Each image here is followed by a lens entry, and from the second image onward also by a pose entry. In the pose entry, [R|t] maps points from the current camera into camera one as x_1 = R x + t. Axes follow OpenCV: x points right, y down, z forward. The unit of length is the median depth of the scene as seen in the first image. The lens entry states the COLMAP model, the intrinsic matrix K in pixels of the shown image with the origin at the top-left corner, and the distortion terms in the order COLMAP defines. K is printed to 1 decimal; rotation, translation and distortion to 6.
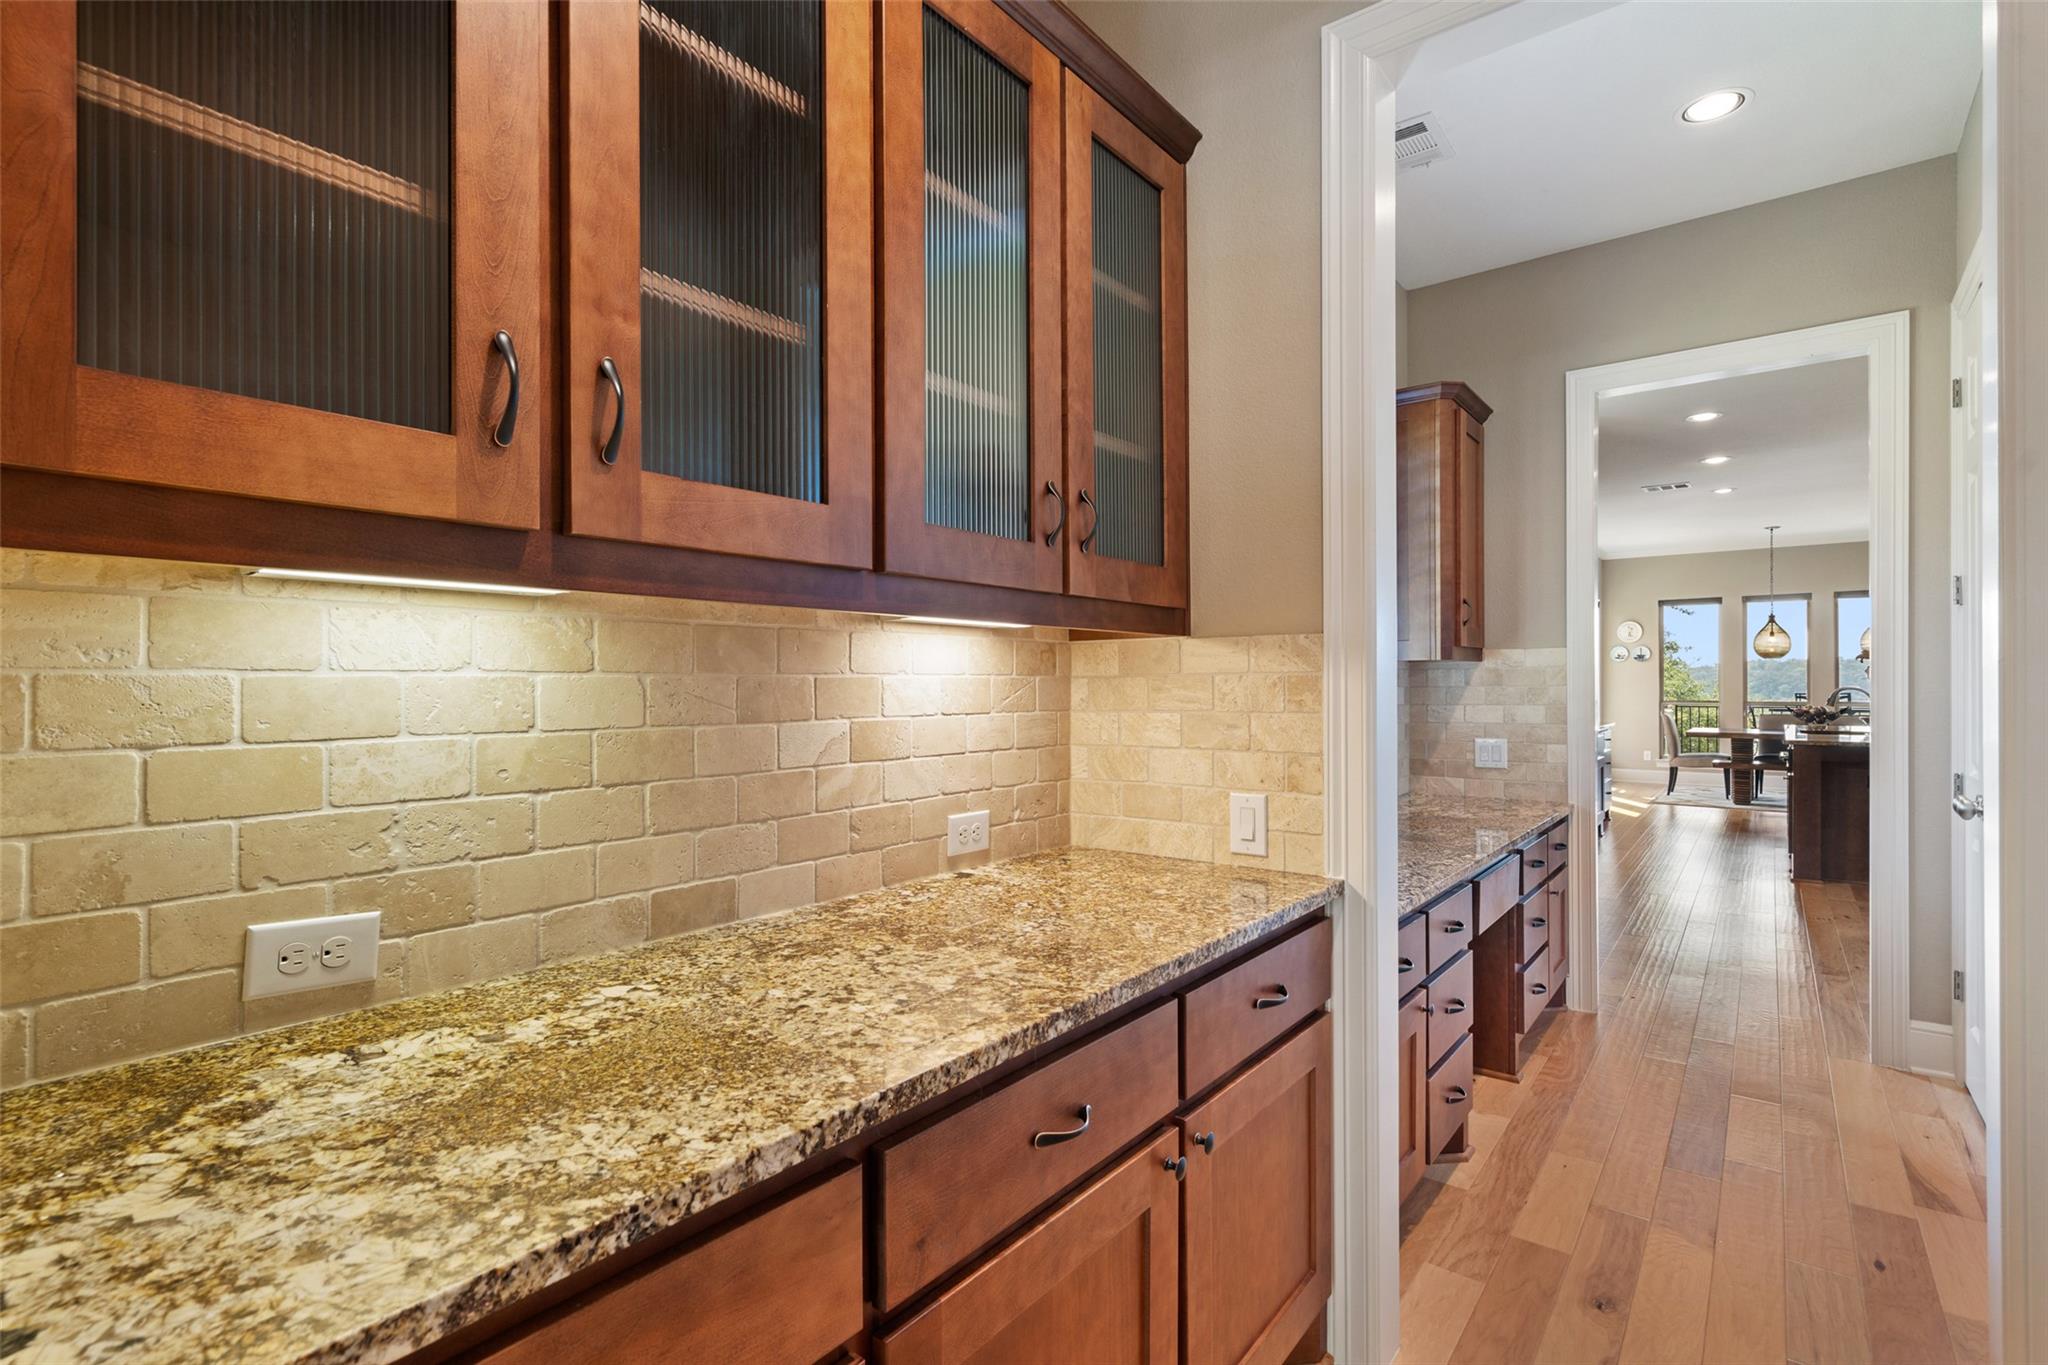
lens RADIAL K [[941.3, 0, 1023.7], [0, 941.3, 693.0], [0, 0, 1]] dist [-0.000111, -0.000038]
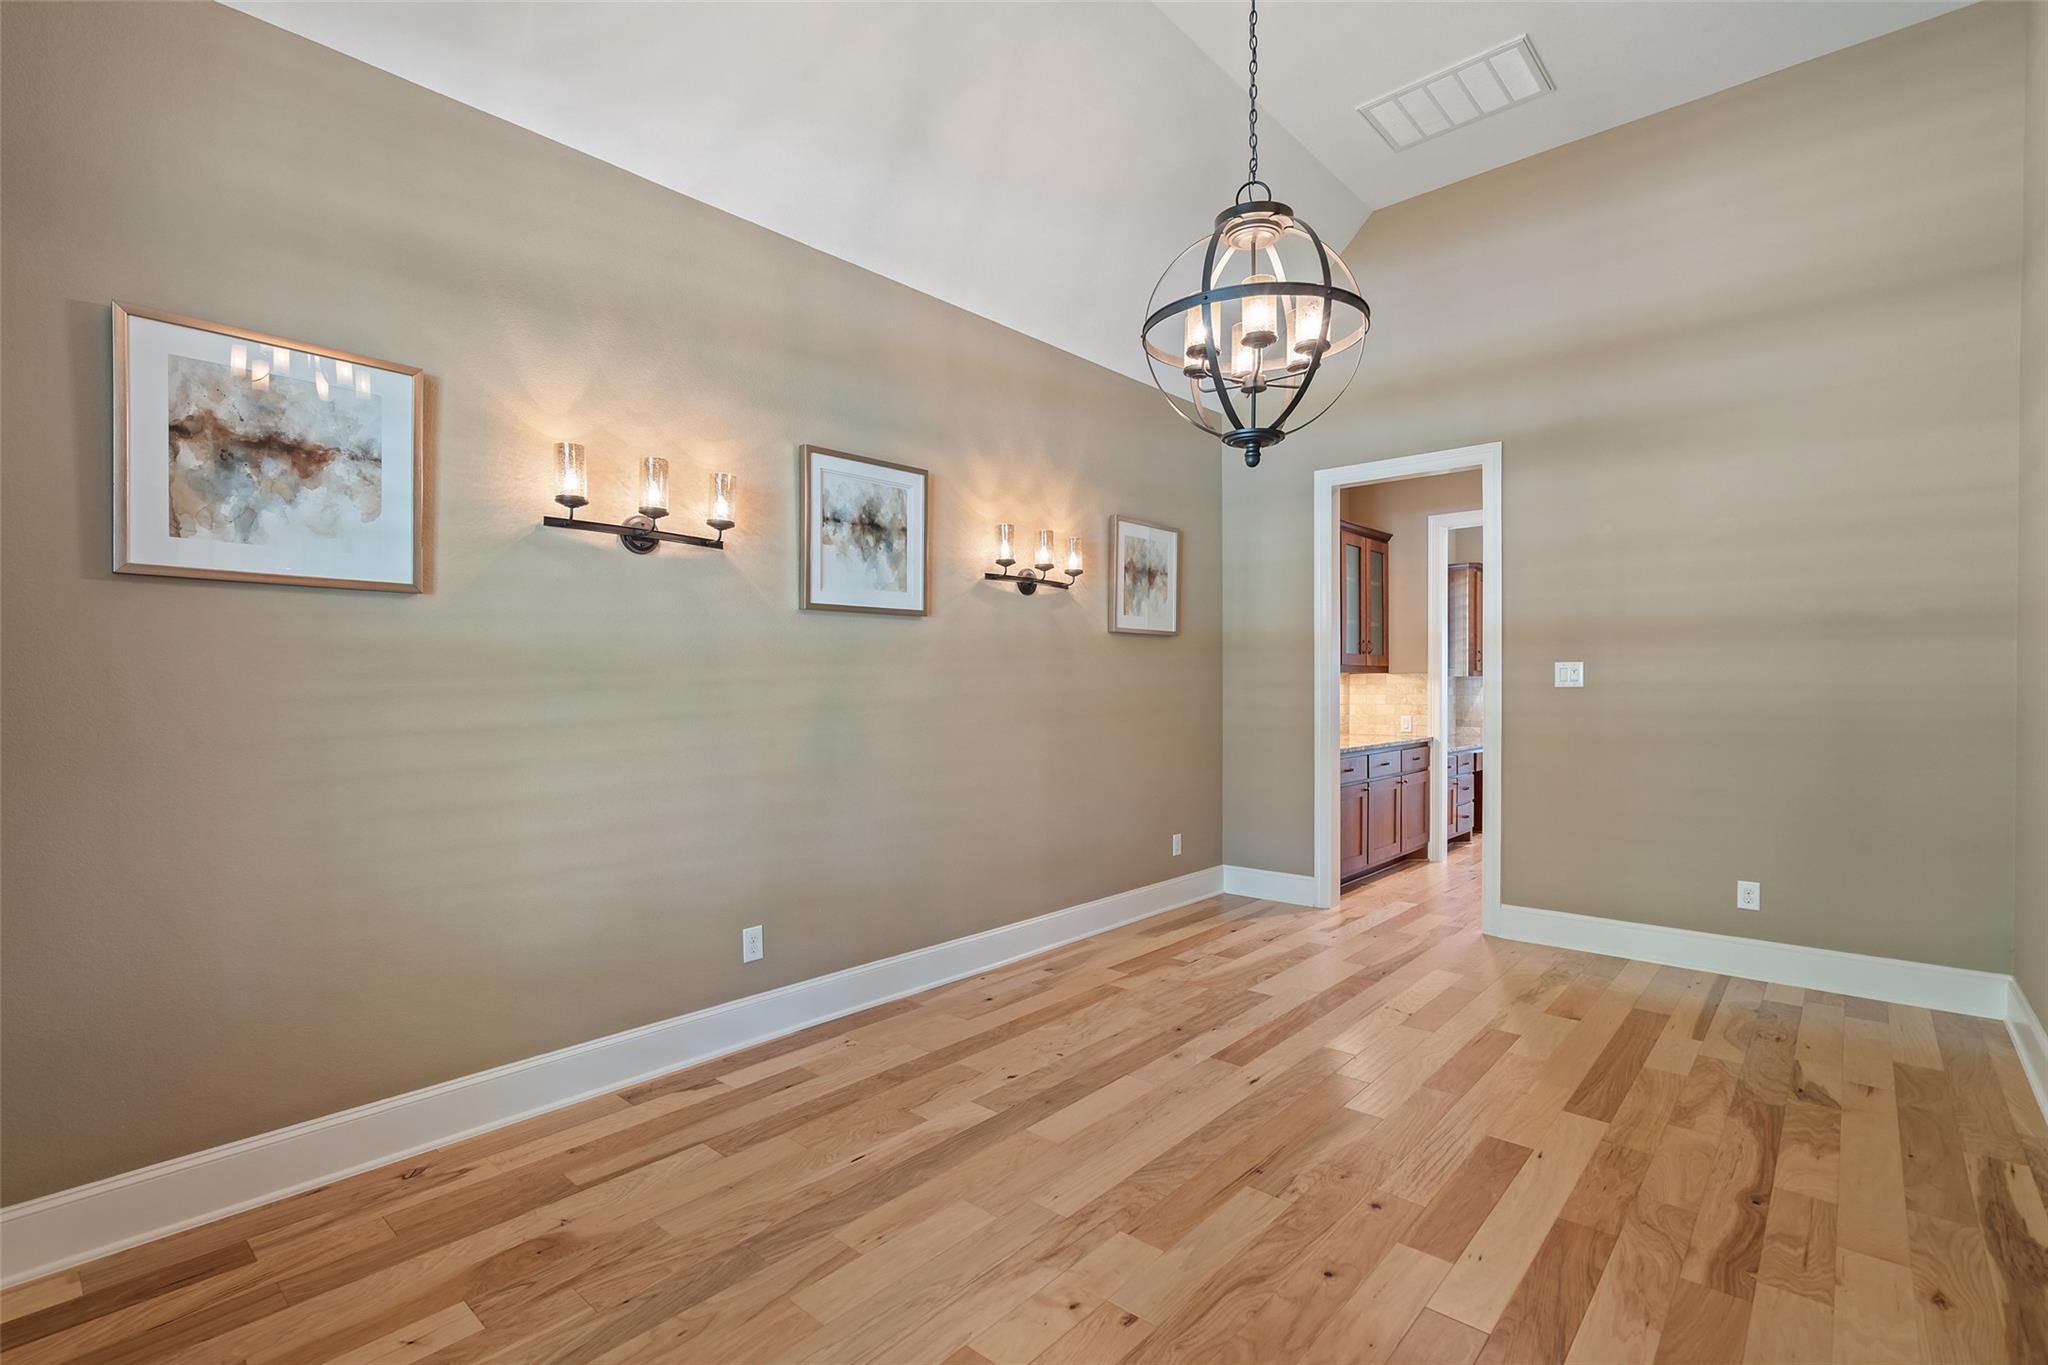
lens RADIAL K [[941.3, 0, 1023.7], [0, 941.3, 693.0], [0, 0, 1]] dist [-0.000111, -0.000038]
pose [[0.998385, 0.001423, -0.056793, -0.689760], [-0.001369, 0.999999, 0.000996, 0.008942], [0.056794, -0.000917, 0.998385, -1.823323]]
